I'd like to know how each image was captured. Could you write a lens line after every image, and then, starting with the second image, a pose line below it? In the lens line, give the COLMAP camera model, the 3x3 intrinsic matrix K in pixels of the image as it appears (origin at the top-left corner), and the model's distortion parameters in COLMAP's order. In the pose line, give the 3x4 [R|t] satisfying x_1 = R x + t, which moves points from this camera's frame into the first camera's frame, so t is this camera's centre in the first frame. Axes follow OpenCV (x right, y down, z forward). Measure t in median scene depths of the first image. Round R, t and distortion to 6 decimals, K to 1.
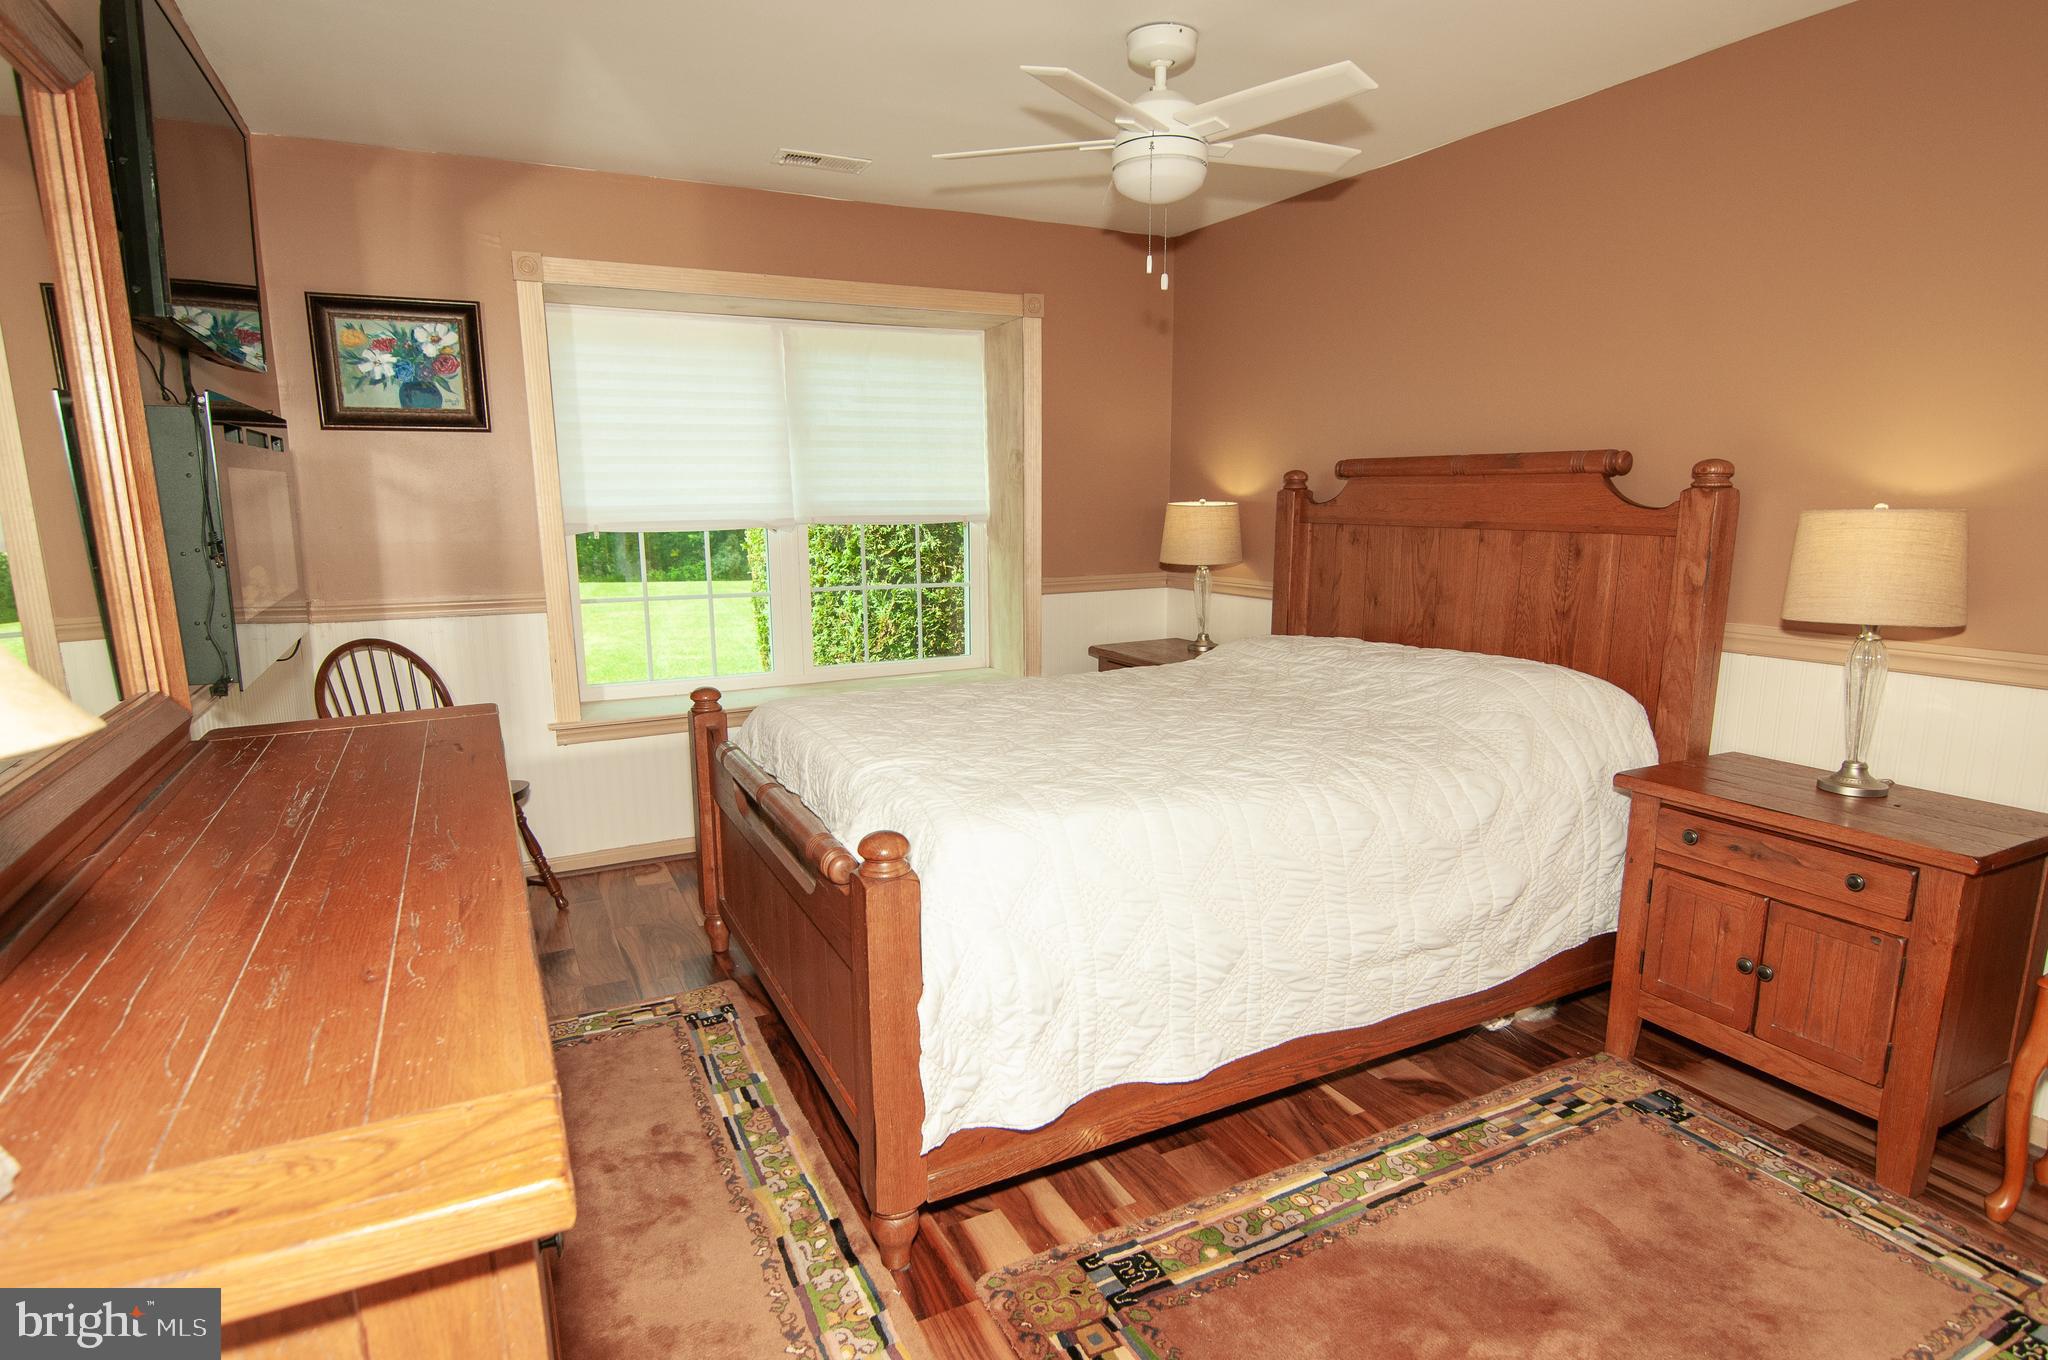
lens RADIAL K [[1092.9, 0, 1029.5], [0, 1092.9, 713.8], [0, 0, 1]] dist [-0.017599, -0.000203]
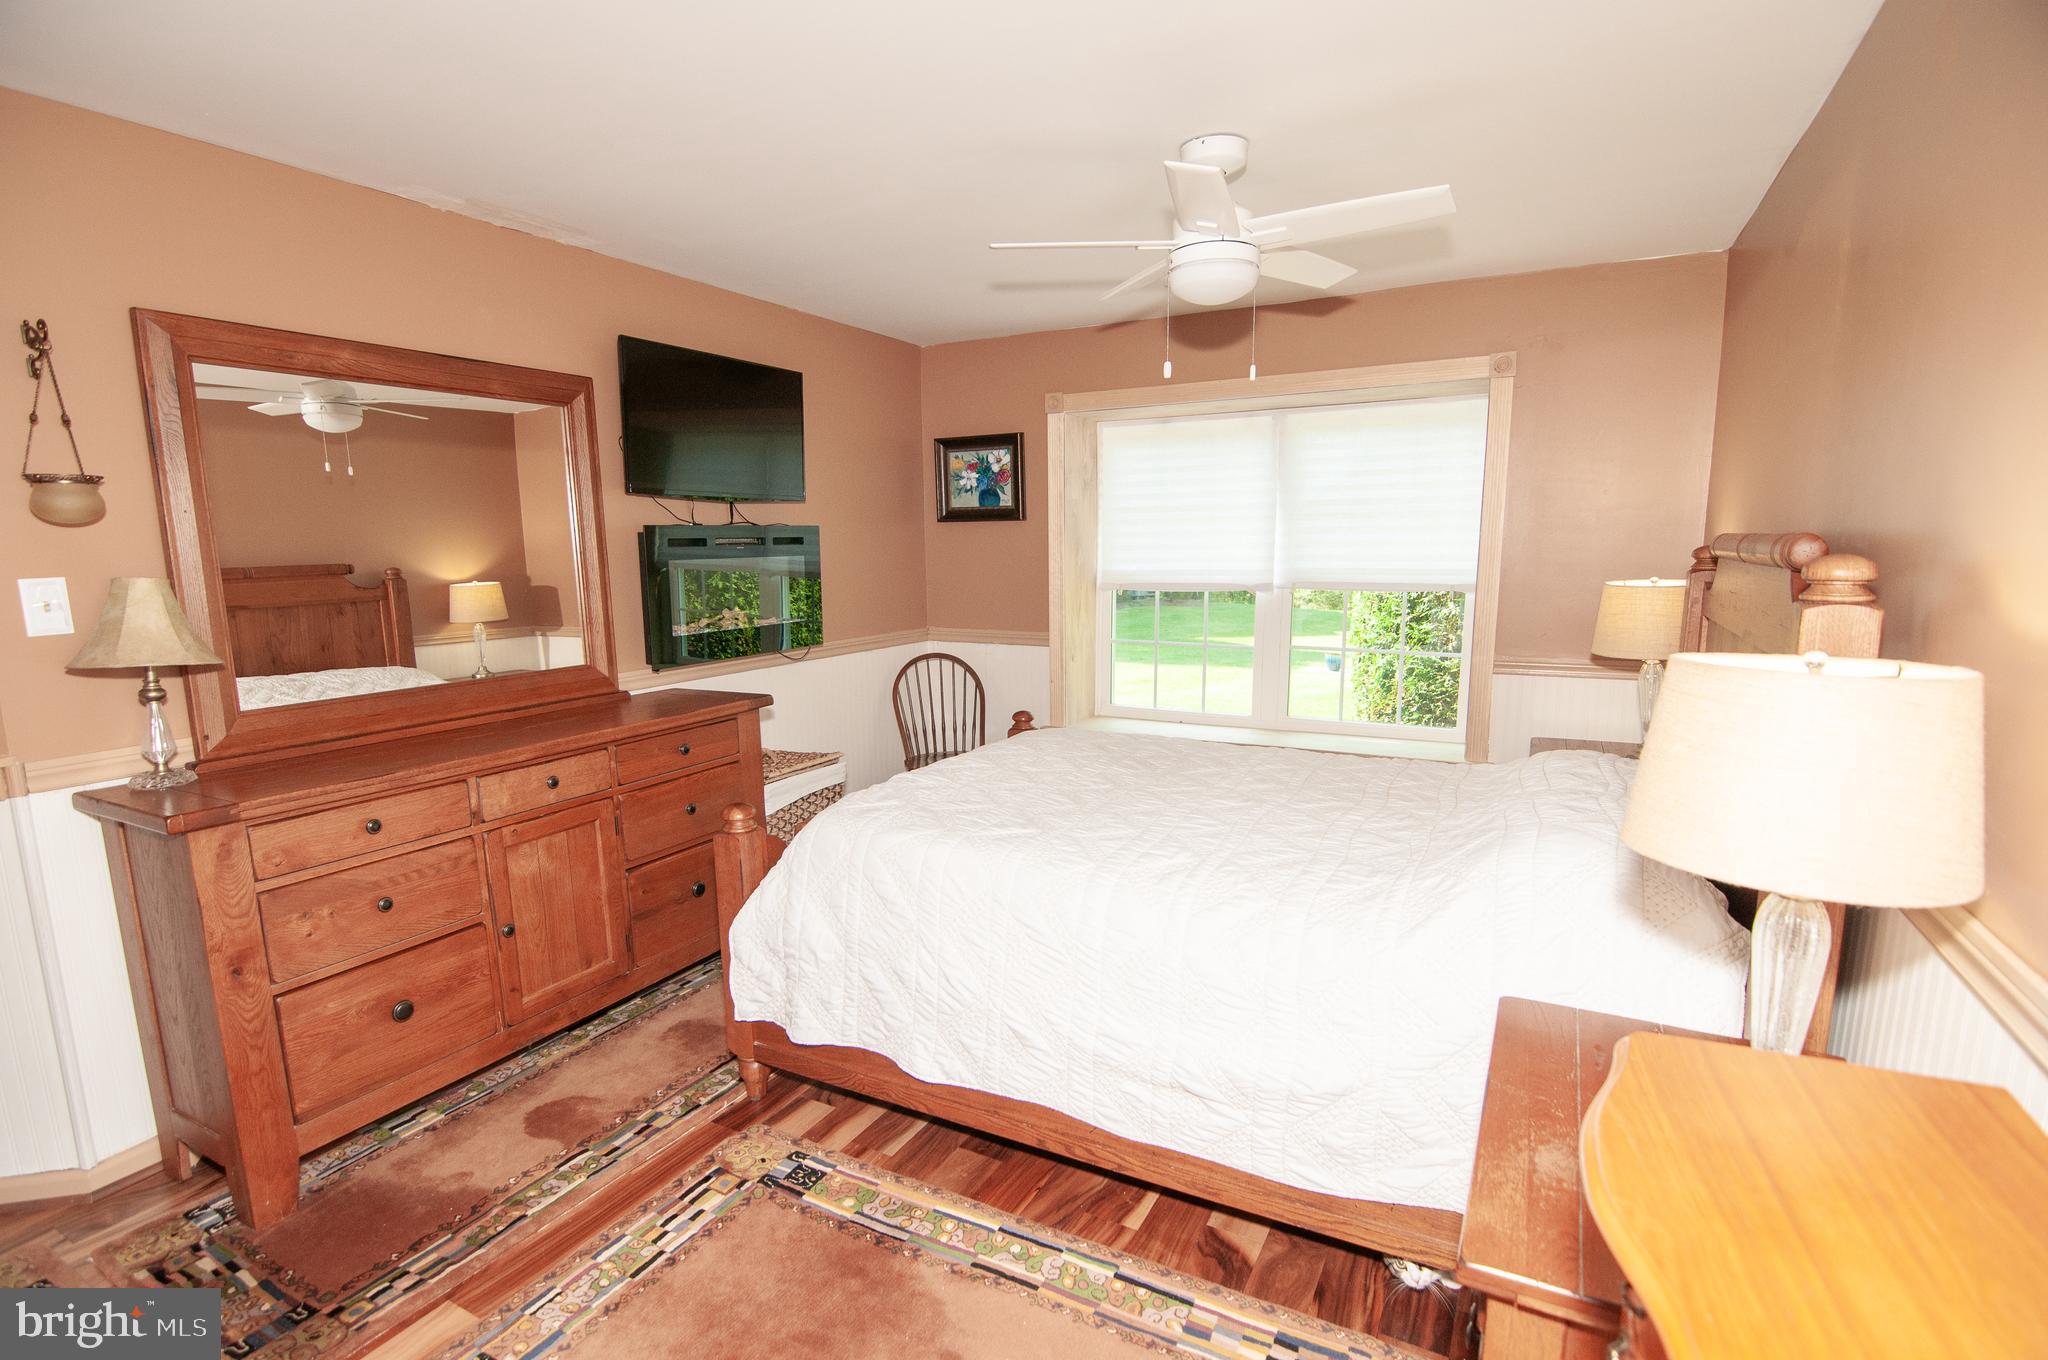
lens RADIAL K [[989.8, 0, 1015.8], [0, 989.8, 705.5], [0, 0, 1]] dist [-0.006175, -0.008580]
pose [[0.565199, 0.134062, -0.813988, 0.643761], [-0.155634, 0.986317, 0.054378, -0.088899], [0.810141, 0.095950, 0.578330, 0.259884]]
